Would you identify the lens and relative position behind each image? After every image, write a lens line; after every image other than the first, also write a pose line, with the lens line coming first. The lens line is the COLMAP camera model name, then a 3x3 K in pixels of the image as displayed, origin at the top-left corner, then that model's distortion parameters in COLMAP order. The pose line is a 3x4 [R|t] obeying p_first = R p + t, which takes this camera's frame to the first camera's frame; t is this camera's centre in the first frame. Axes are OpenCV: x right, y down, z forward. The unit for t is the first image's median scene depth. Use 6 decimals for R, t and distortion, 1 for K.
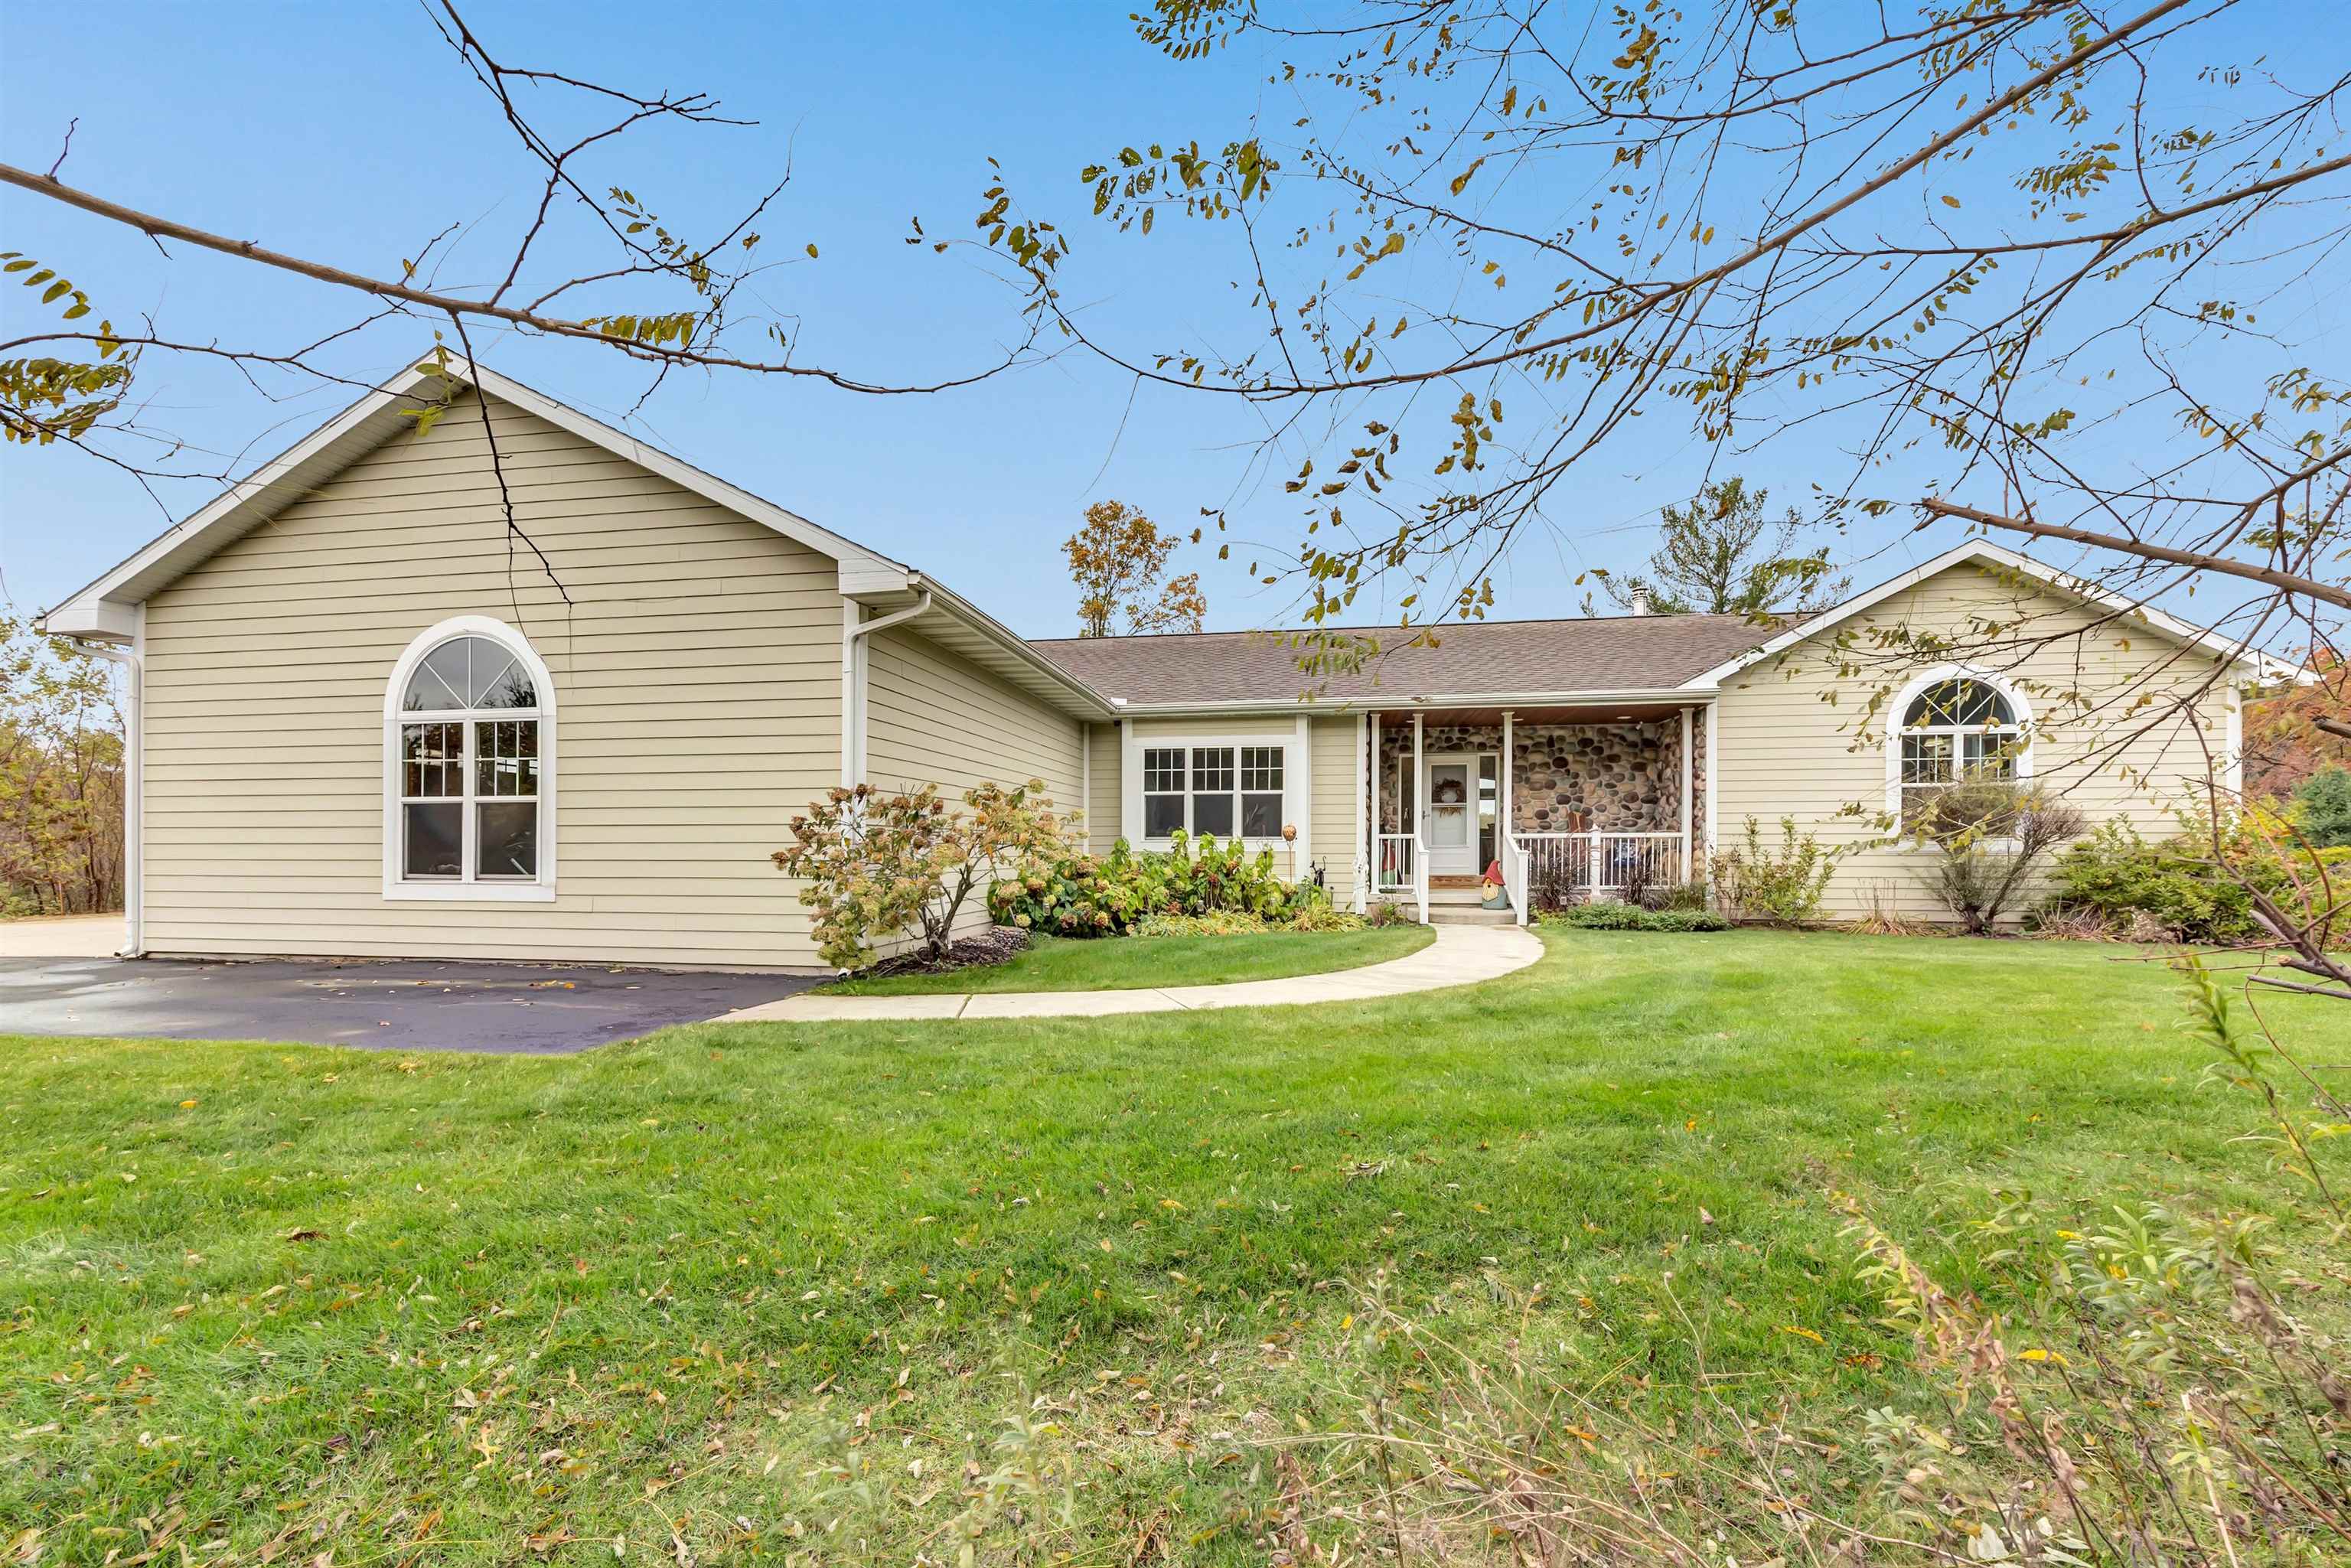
lens RADIAL K [[958.0, 0, 1160.2], [0, 958.0, 834.0], [0, 0, 1]] dist [0.002812, 0.000293]
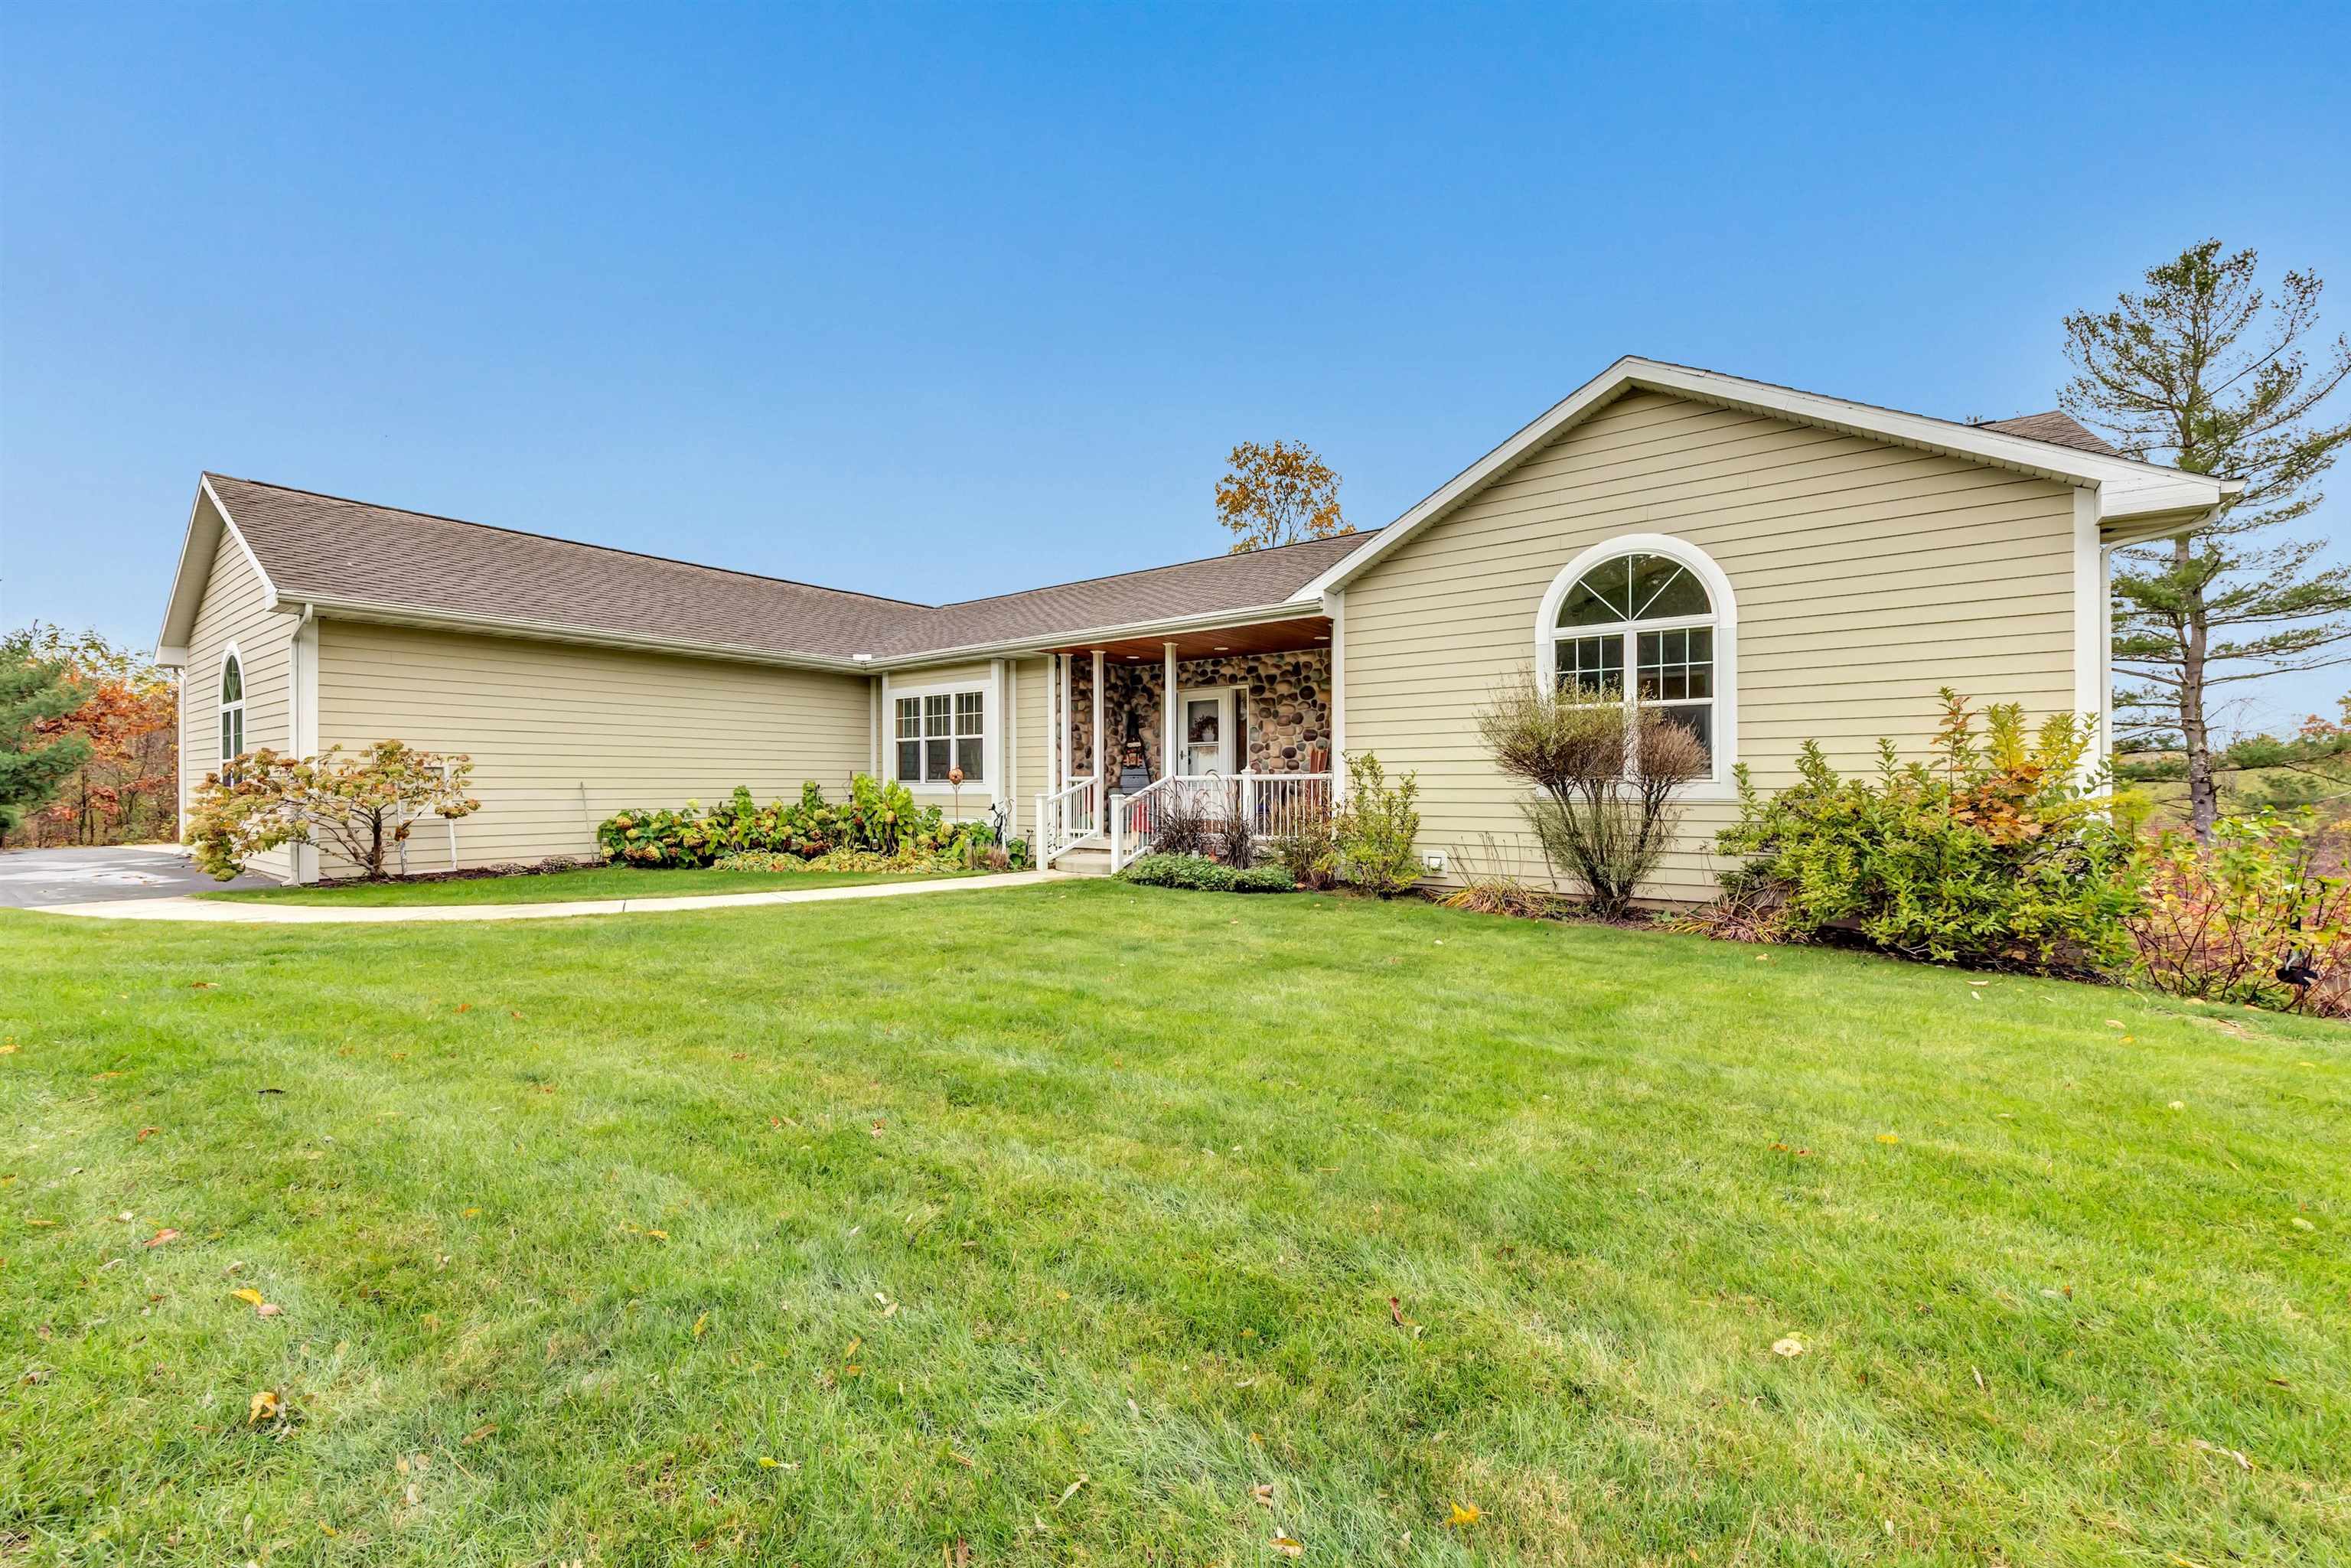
lens RADIAL K [[958.0, 0, 1175.1], [0, 958.0, 791.0], [0, 0, 1]] dist [0.002812, 0.000293]
pose [[0.891174, 0.001502, -0.453659, 0.764240], [0.006508, 0.999849, 0.016094, -0.000349], [0.453615, -0.017295, 0.891030, 0.185399]]
